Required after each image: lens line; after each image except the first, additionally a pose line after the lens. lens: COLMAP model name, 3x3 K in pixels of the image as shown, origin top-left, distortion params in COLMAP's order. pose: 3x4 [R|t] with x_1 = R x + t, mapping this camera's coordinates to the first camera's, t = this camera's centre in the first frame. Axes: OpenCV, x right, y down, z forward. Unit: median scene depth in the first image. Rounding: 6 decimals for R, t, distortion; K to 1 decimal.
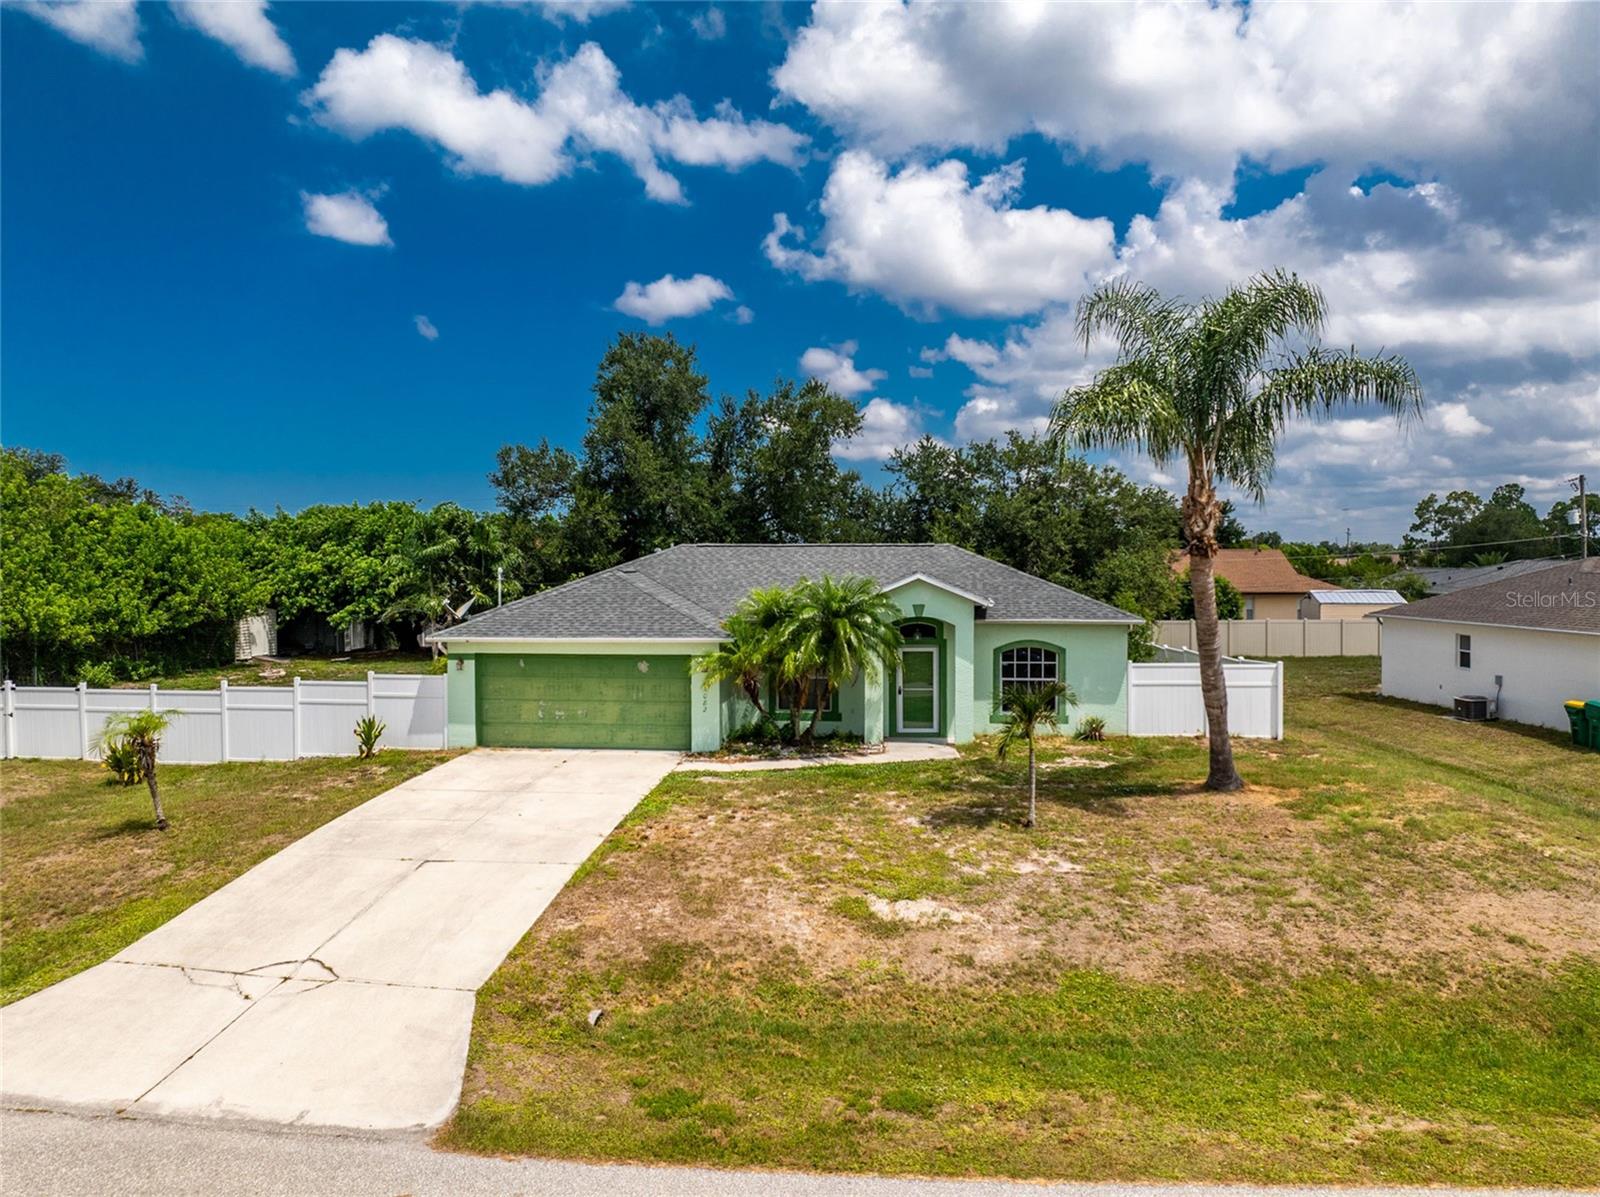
lens RADIAL K [[1138.4, 0, 800.0], [0, 1138.4, 598.5], [0, 0, 1]] dist [-0.033807, -0.004277]
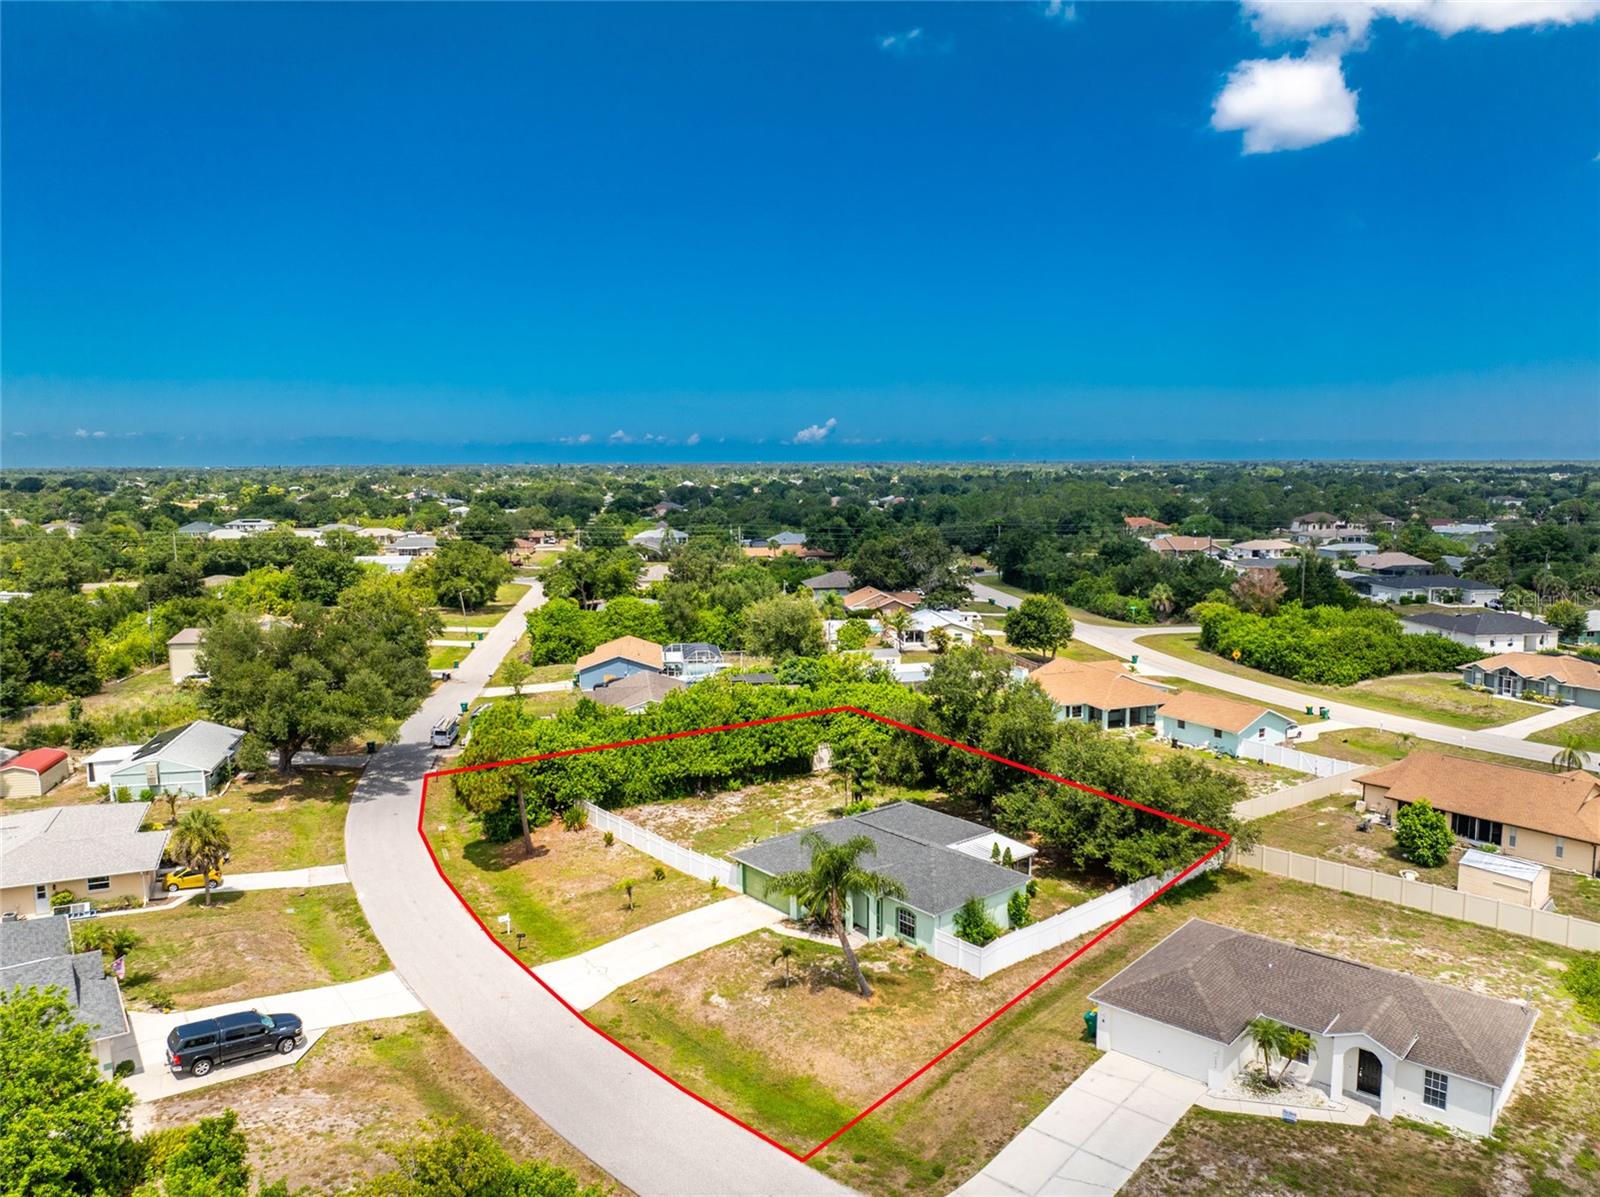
lens RADIAL K [[1130.5, 0, 802.1], [0, 1130.5, 572.9], [0, 0, 1]] dist [-0.037252, 0.006260]
pose [[0.709739, 0.068674, -0.701109, 2.629380], [-0.020625, 0.996836, 0.076761, -1.343056], [0.704163, -0.040020, 0.708910, -1.321792]]
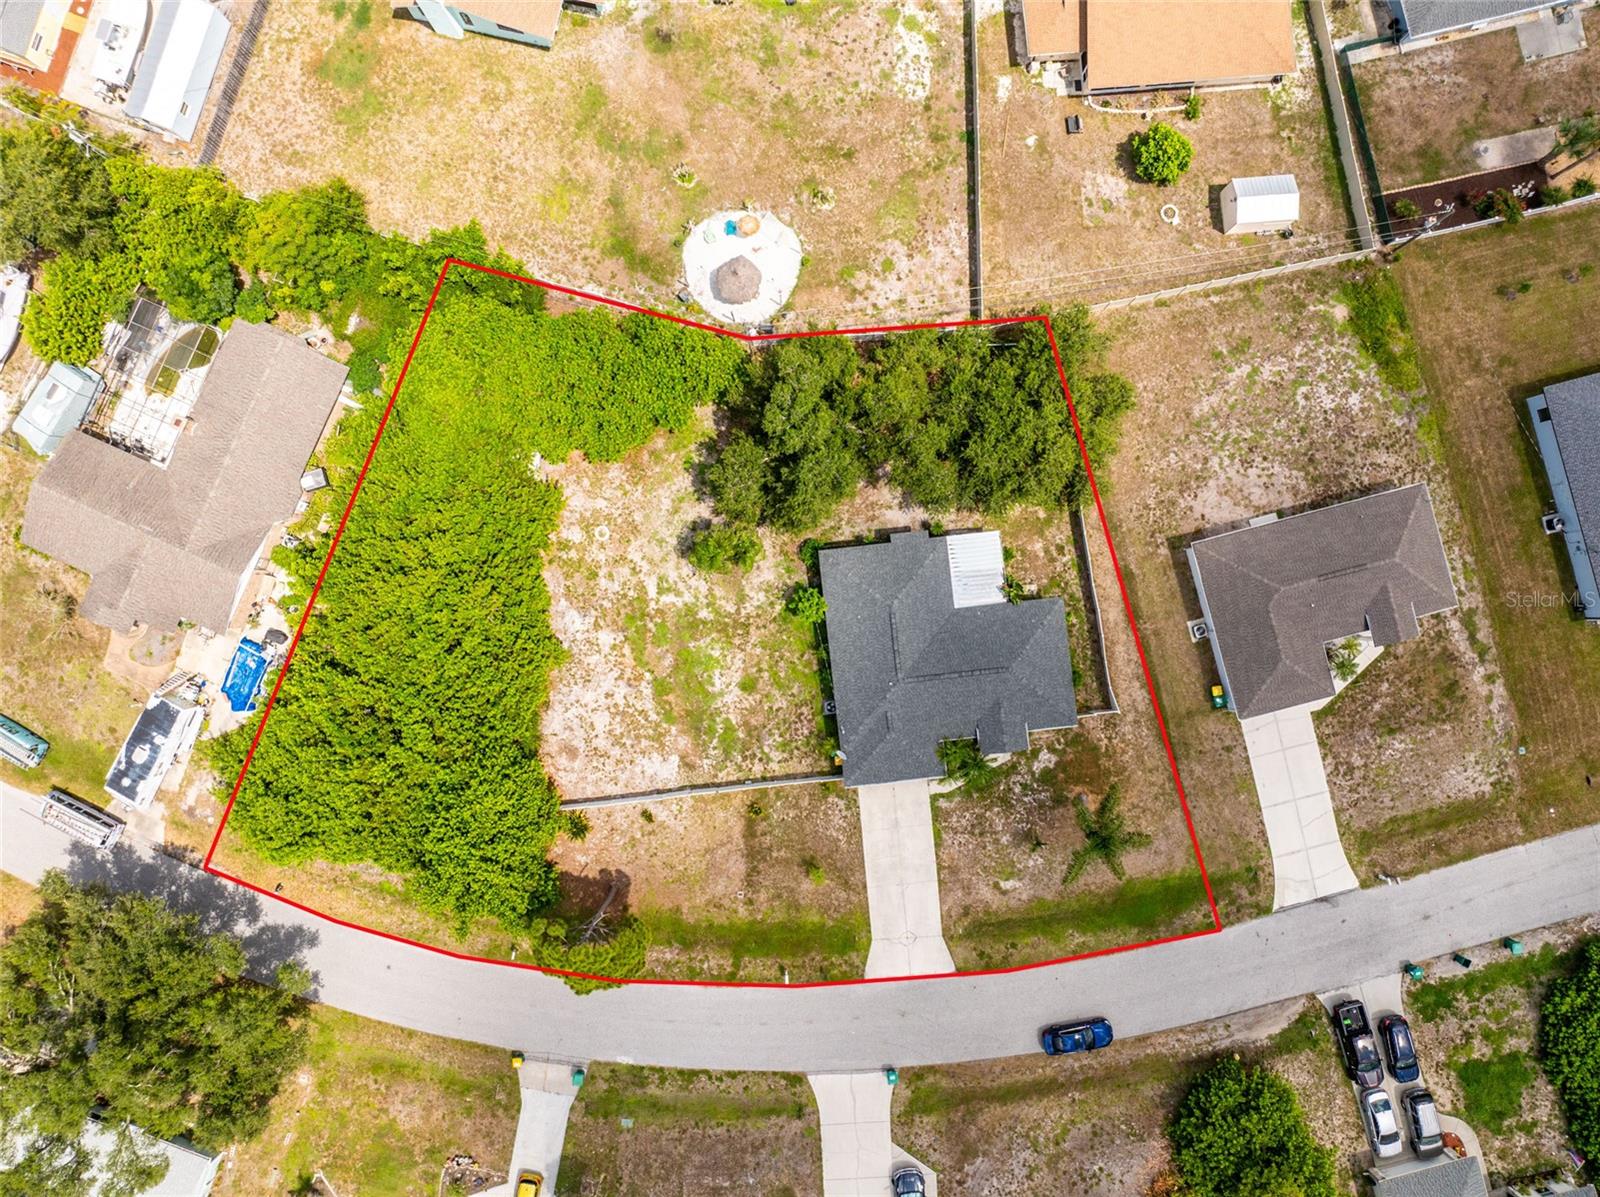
lens RADIAL K [[1130.5, 0, 802.1], [0, 1130.5, 572.9], [0, 0, 1]] dist [-0.037252, 0.006260]
pose [[0.978503, -0.206221, 0.002399, -0.481997], [0.010347, 0.060707, 0.998102, -4.412763], [-0.205975, -0.976621, 0.061535, 2.043200]]
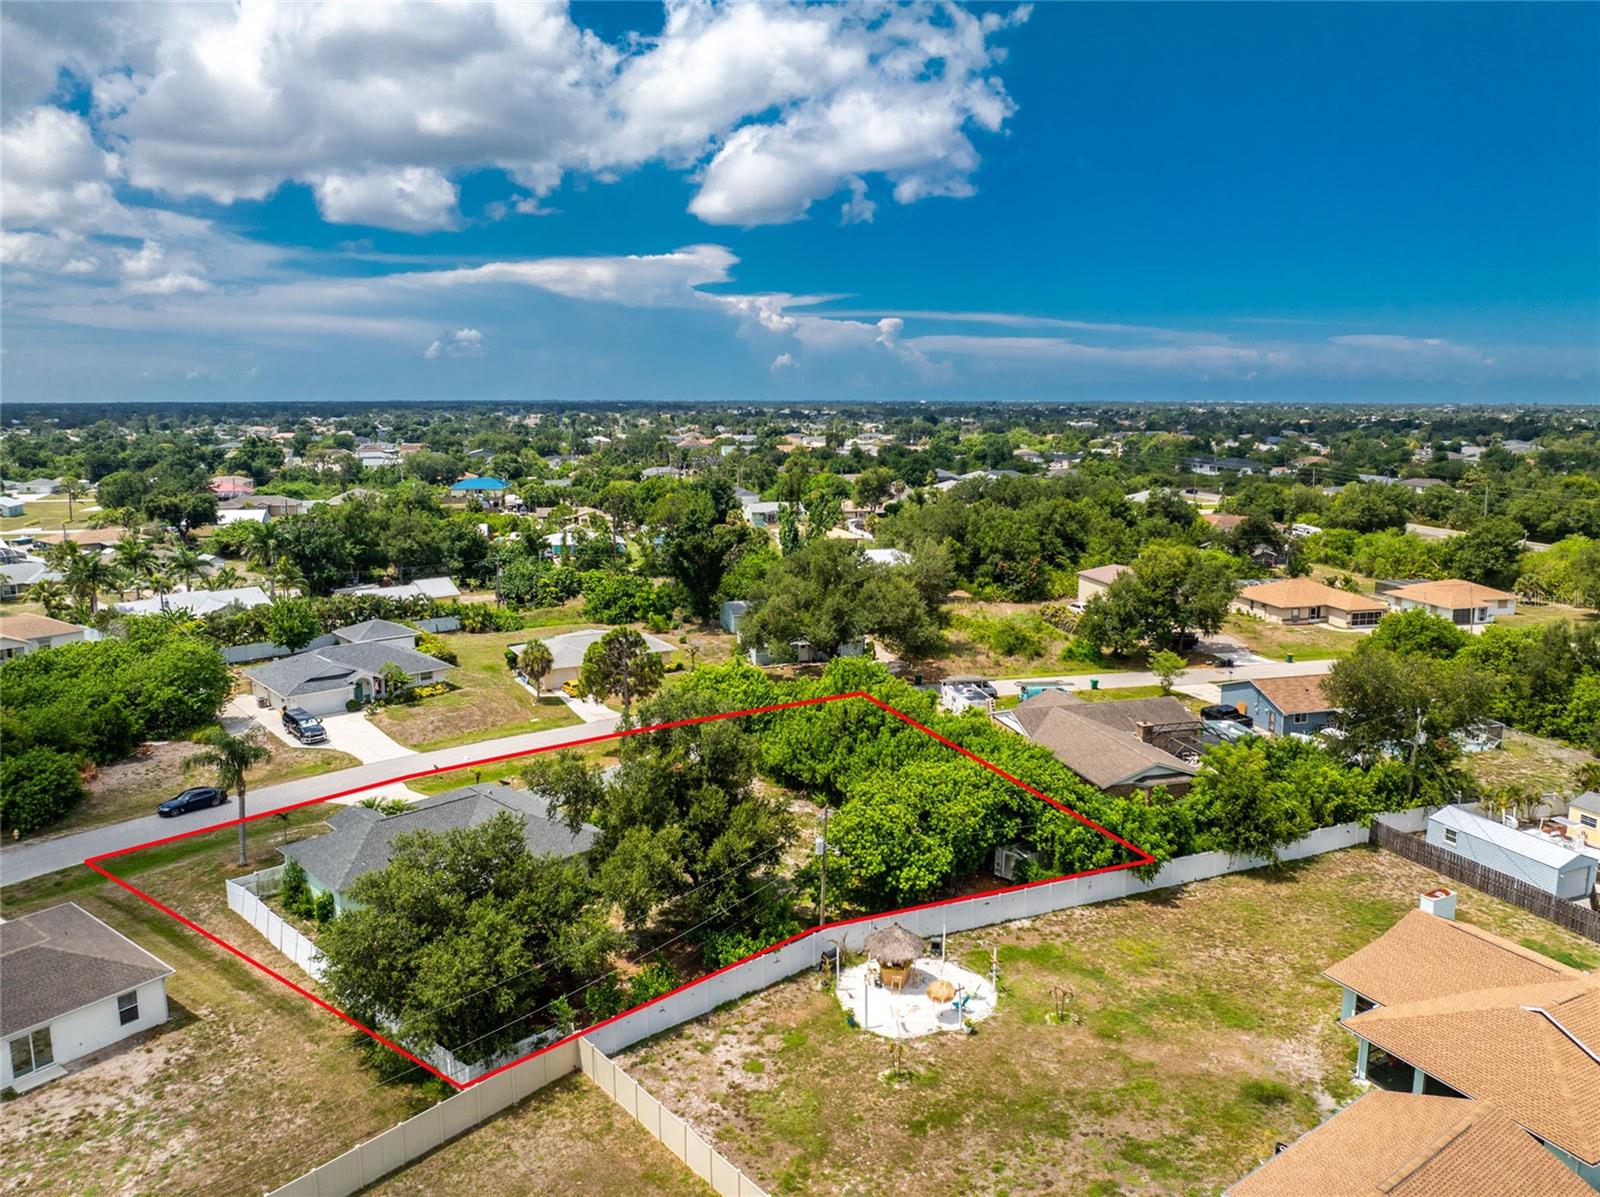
lens RADIAL K [[1124.2, 0, 800.9], [0, 1124.2, 593.3], [0, 0, 1]] dist [-0.044927, 0.015475]
pose [[-0.631084, 0.133991, -0.764054, 2.186675], [-0.025751, 0.980807, 0.193272, -1.680057], [0.775287, 0.141646, -0.615522, 5.266789]]
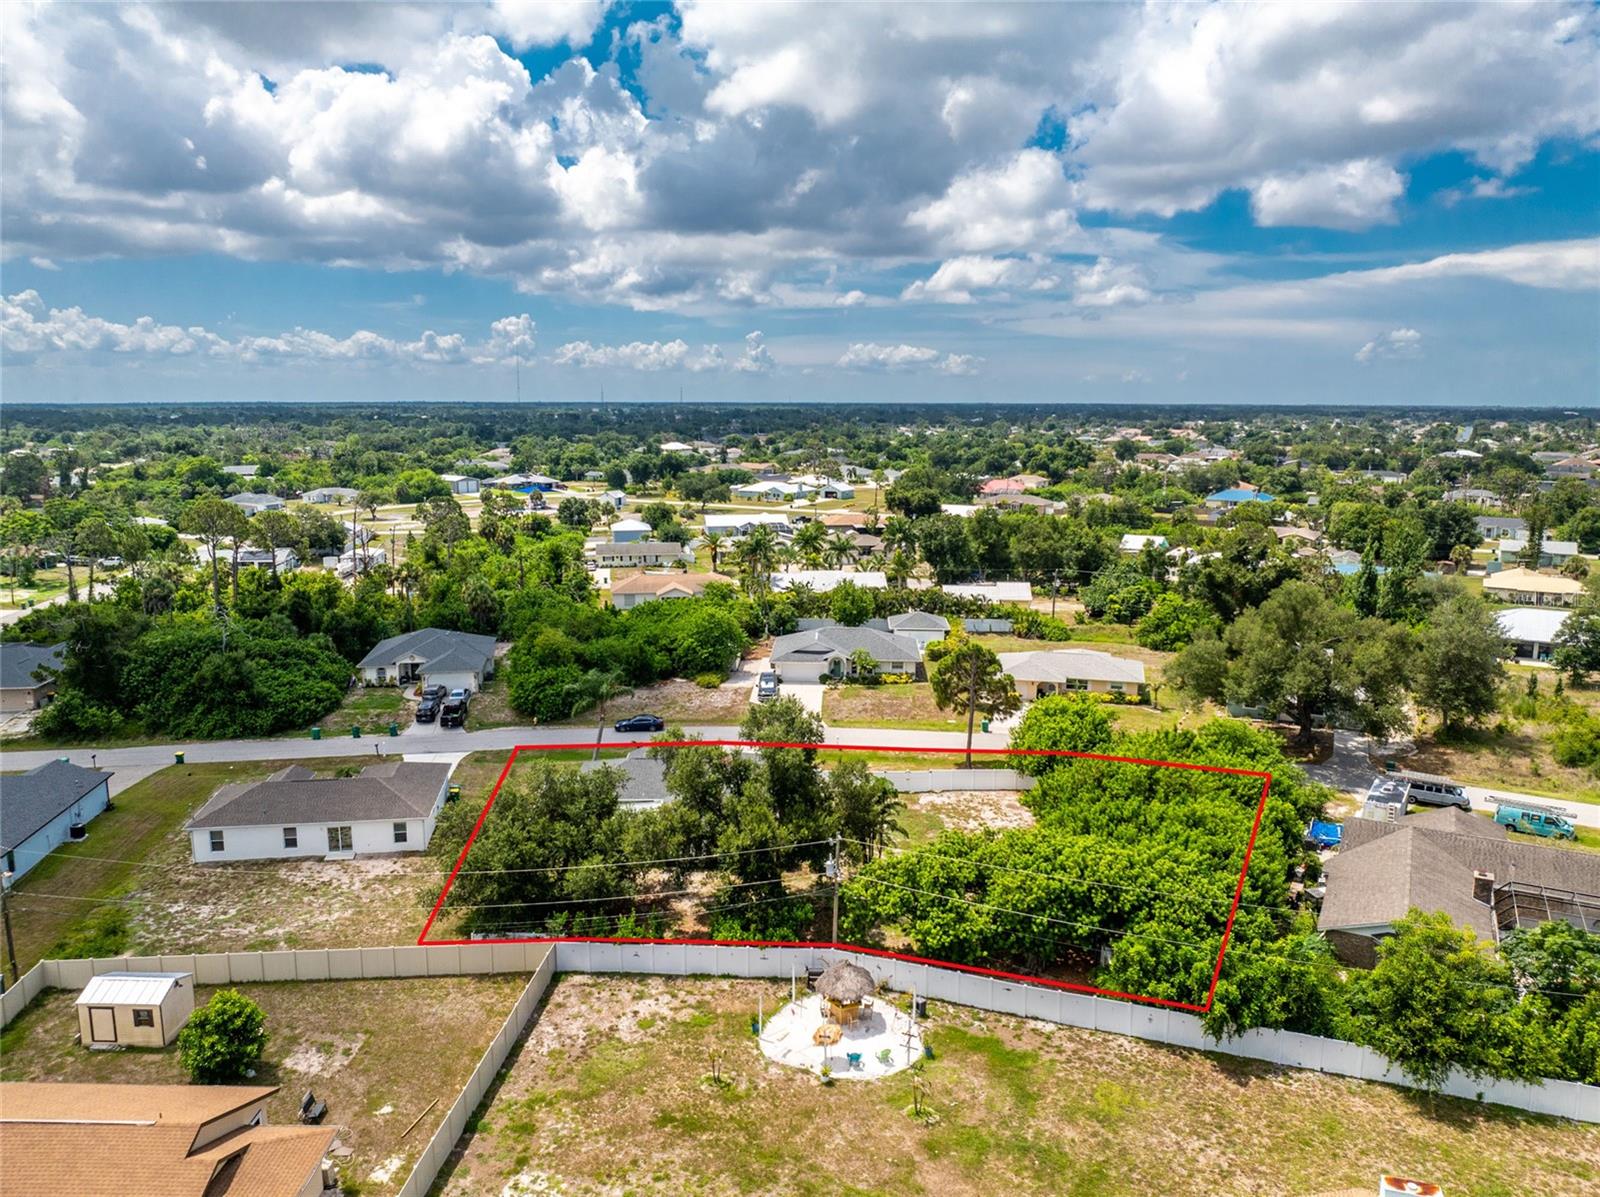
lens RADIAL K [[1124.2, 0, 800.9], [0, 1124.2, 593.3], [0, 0, 1]] dist [-0.044927, 0.015475]
pose [[-0.993073, 0.020983, -0.115607, 0.032133], [-0.002825, 0.979375, 0.202031, -1.836476], [0.117461, 0.200958, -0.972532, 6.630140]]
